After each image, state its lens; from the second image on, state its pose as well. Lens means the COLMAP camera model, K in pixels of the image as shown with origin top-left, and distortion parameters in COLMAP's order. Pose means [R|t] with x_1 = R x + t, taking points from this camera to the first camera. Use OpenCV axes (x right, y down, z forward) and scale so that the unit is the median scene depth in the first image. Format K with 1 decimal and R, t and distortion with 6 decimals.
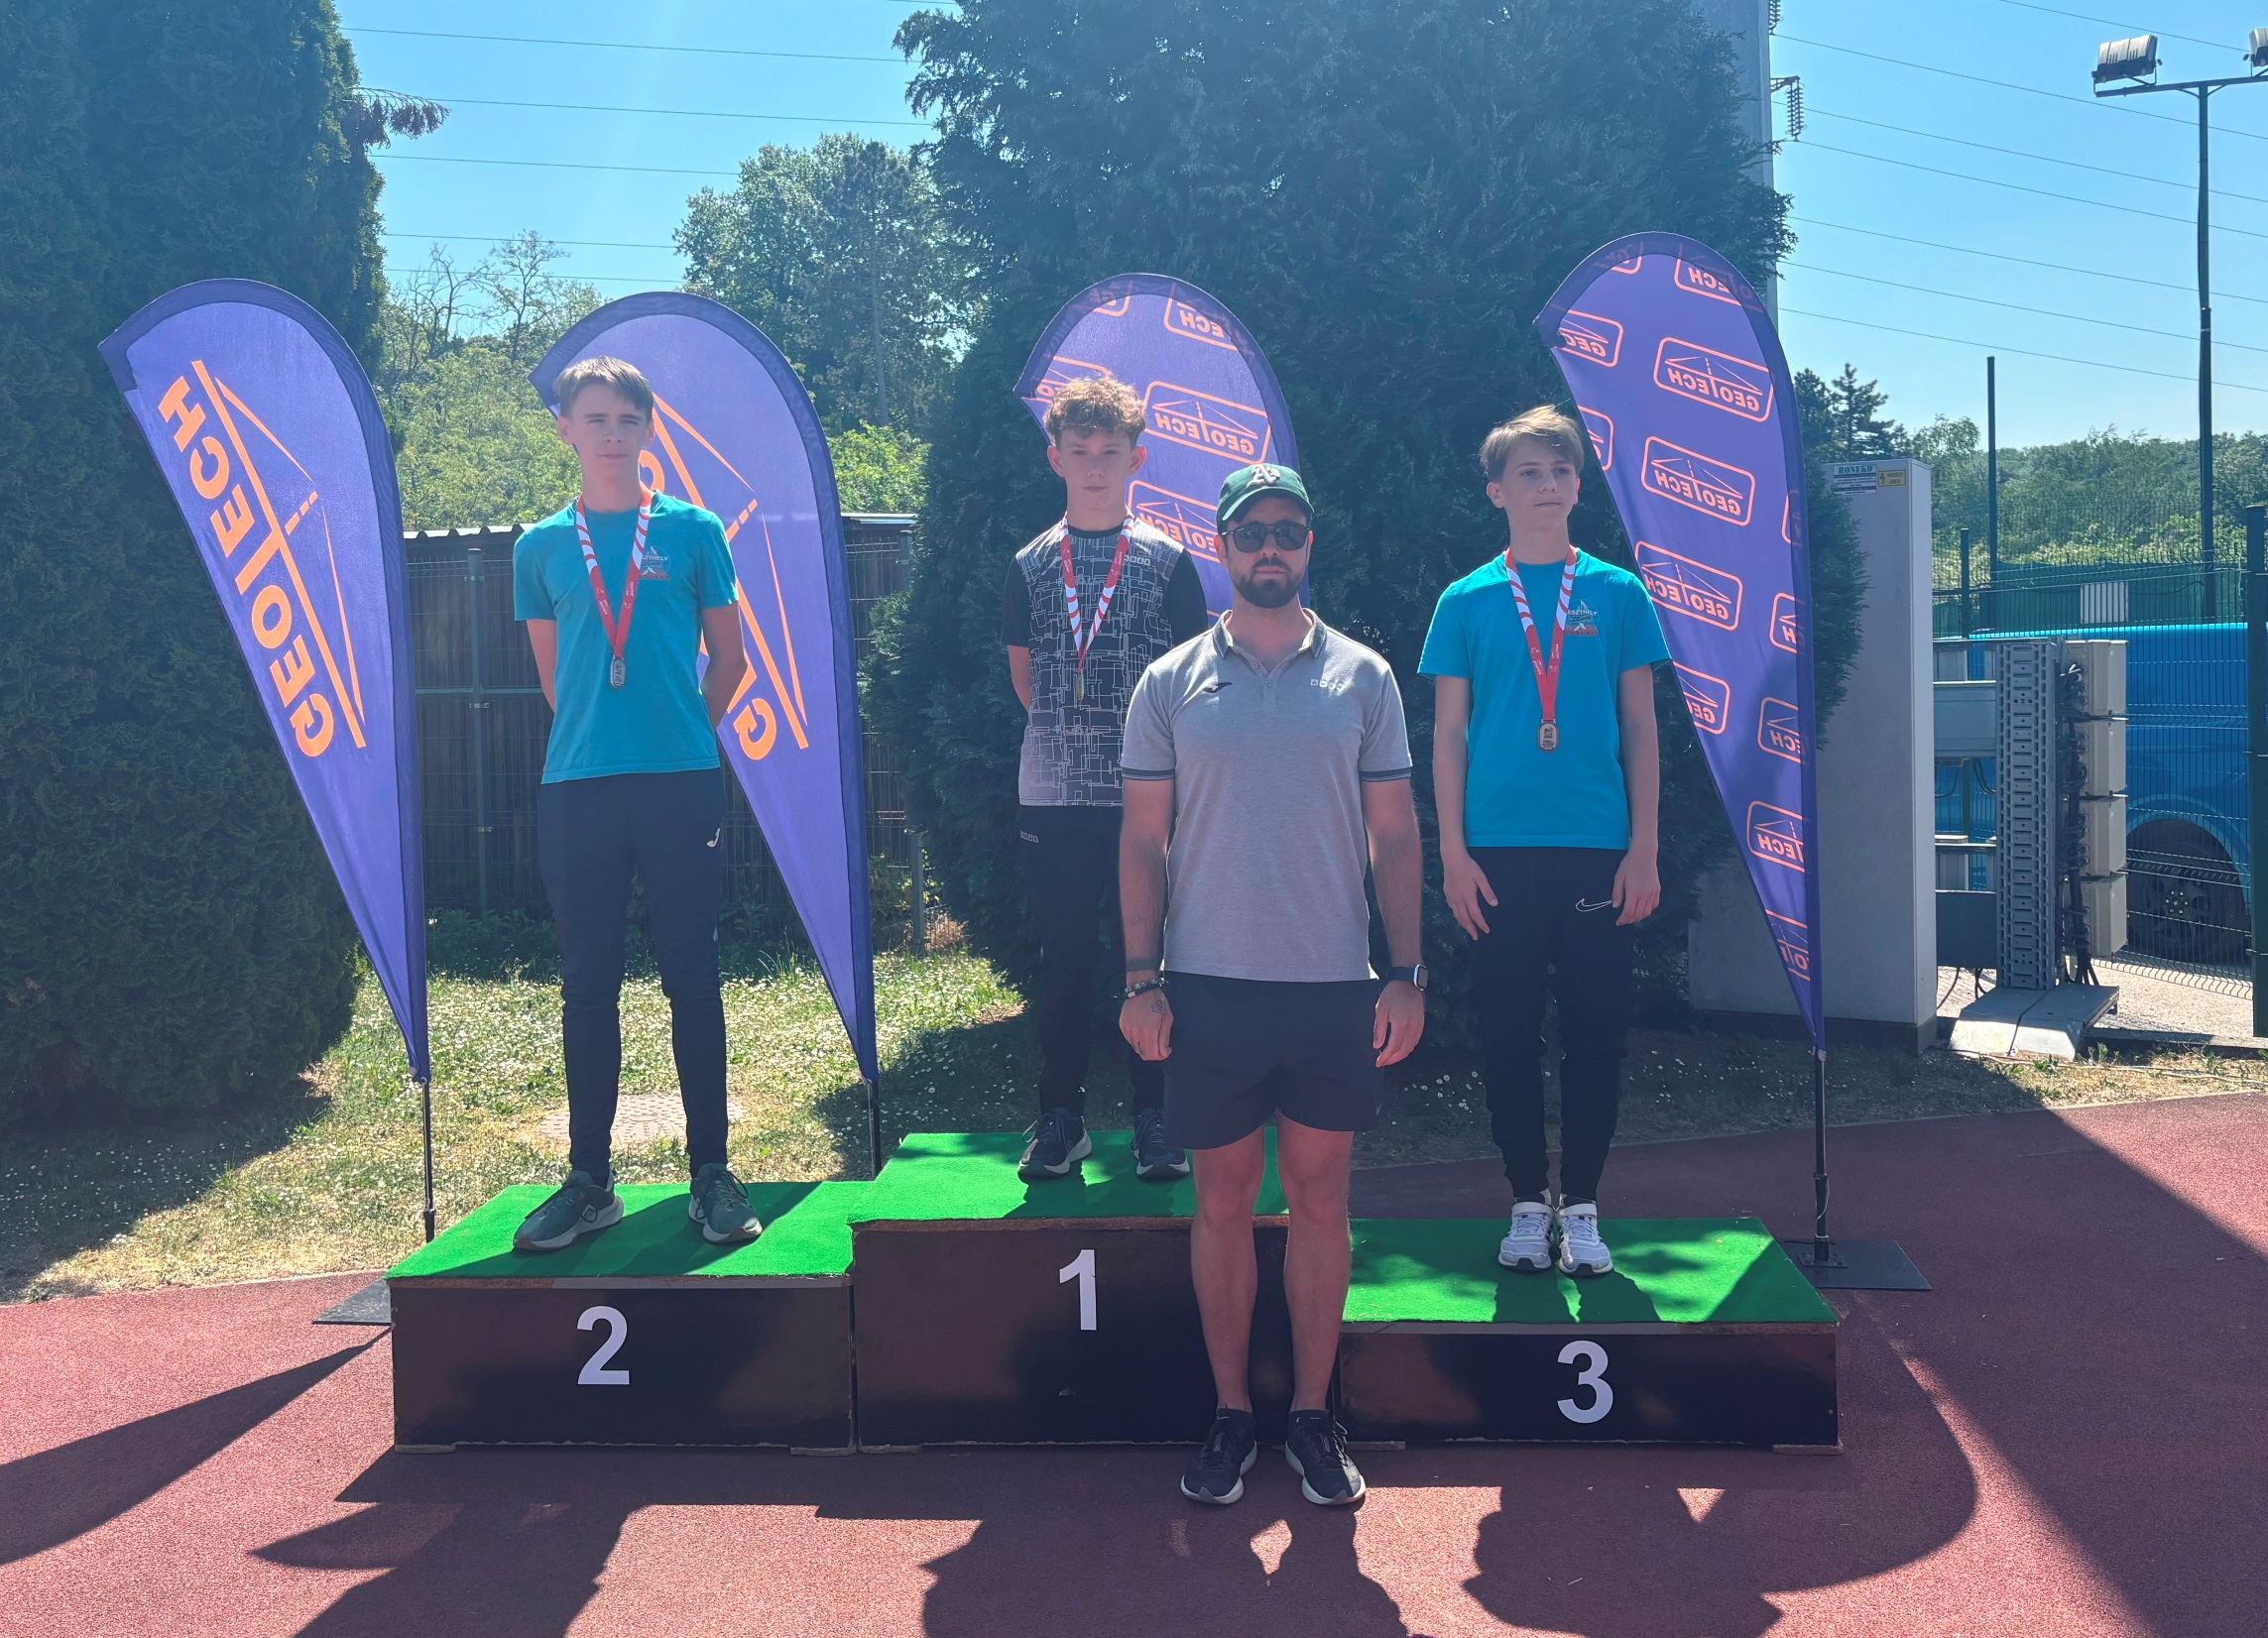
lens RADIAL K [[3987.6, 0, 1134.0], [0, 3987.6, 819.0], [0, 0, 1]] dist [-0.077100, 0.221938]
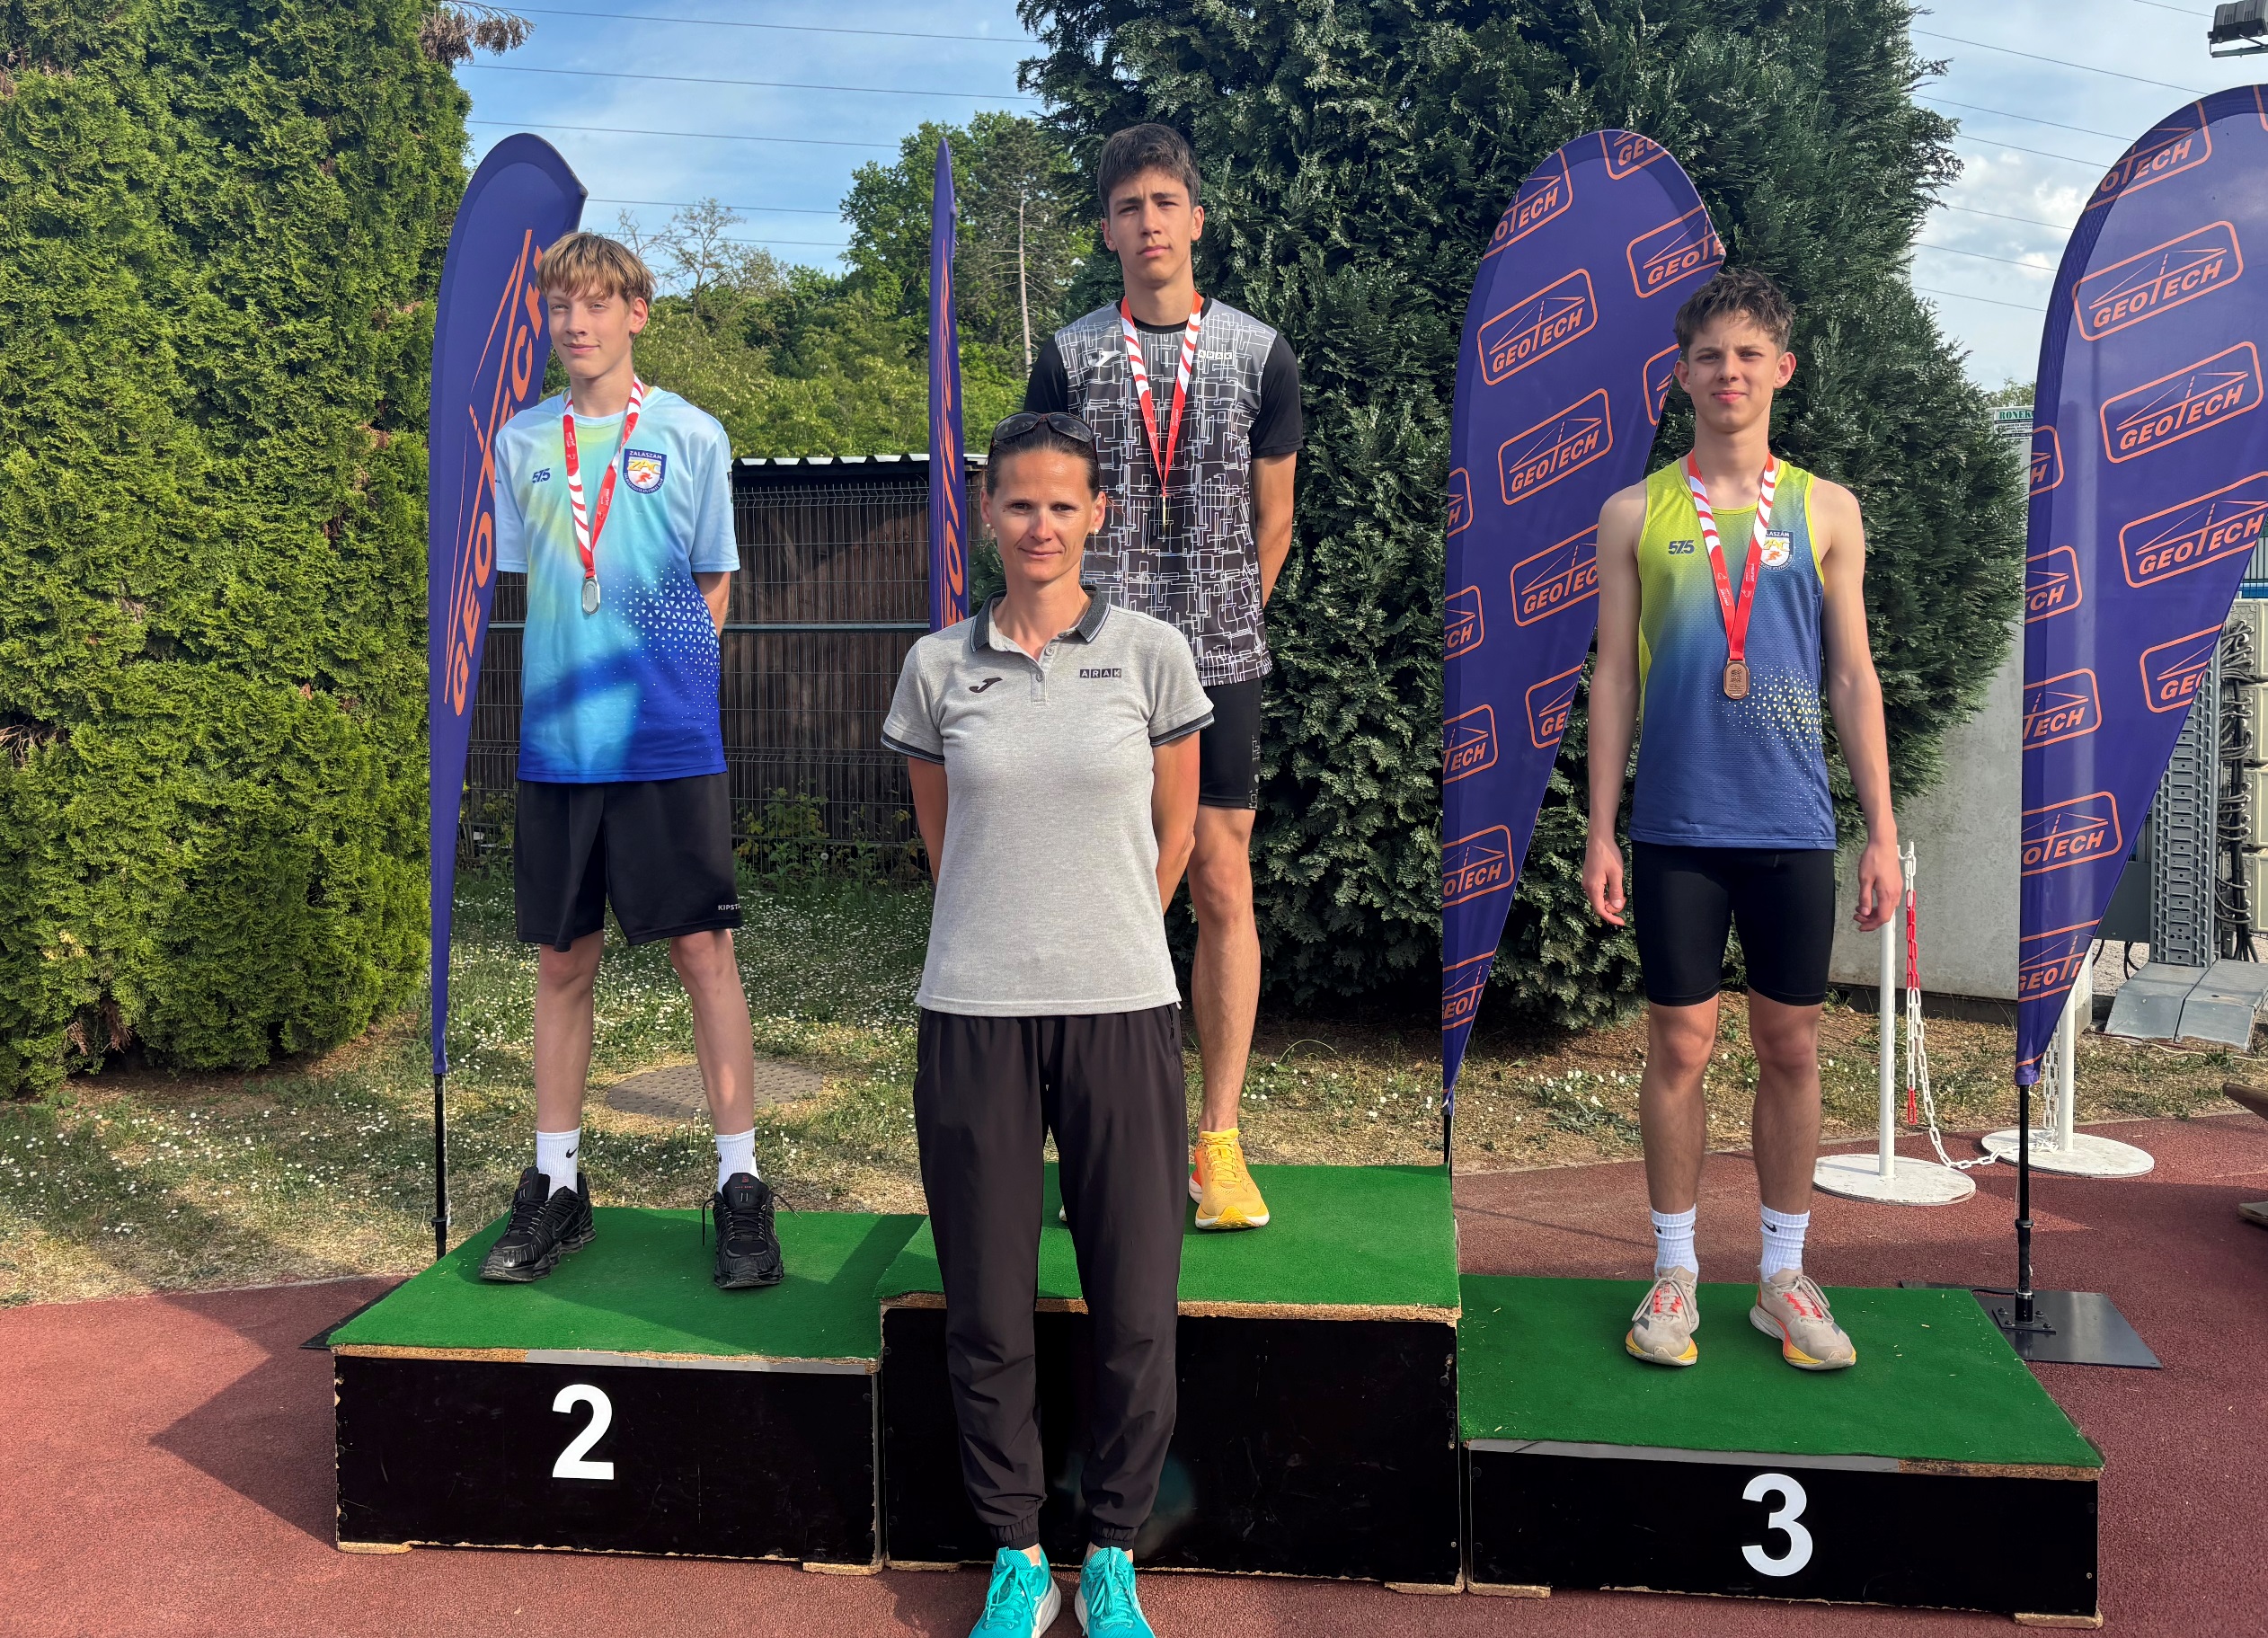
lens RADIAL K [[3264.9, 0, 1058.1], [0, 3264.9, 744.1], [0, 0, 1]] dist [-0.012521, 0.067224]
pose [[0.997946, 0.015798, -0.062082, 0.004614], [-0.015341, 0.999852, 0.007823, -0.013704], [0.062197, -0.006854, 0.998040, 0.233174]]
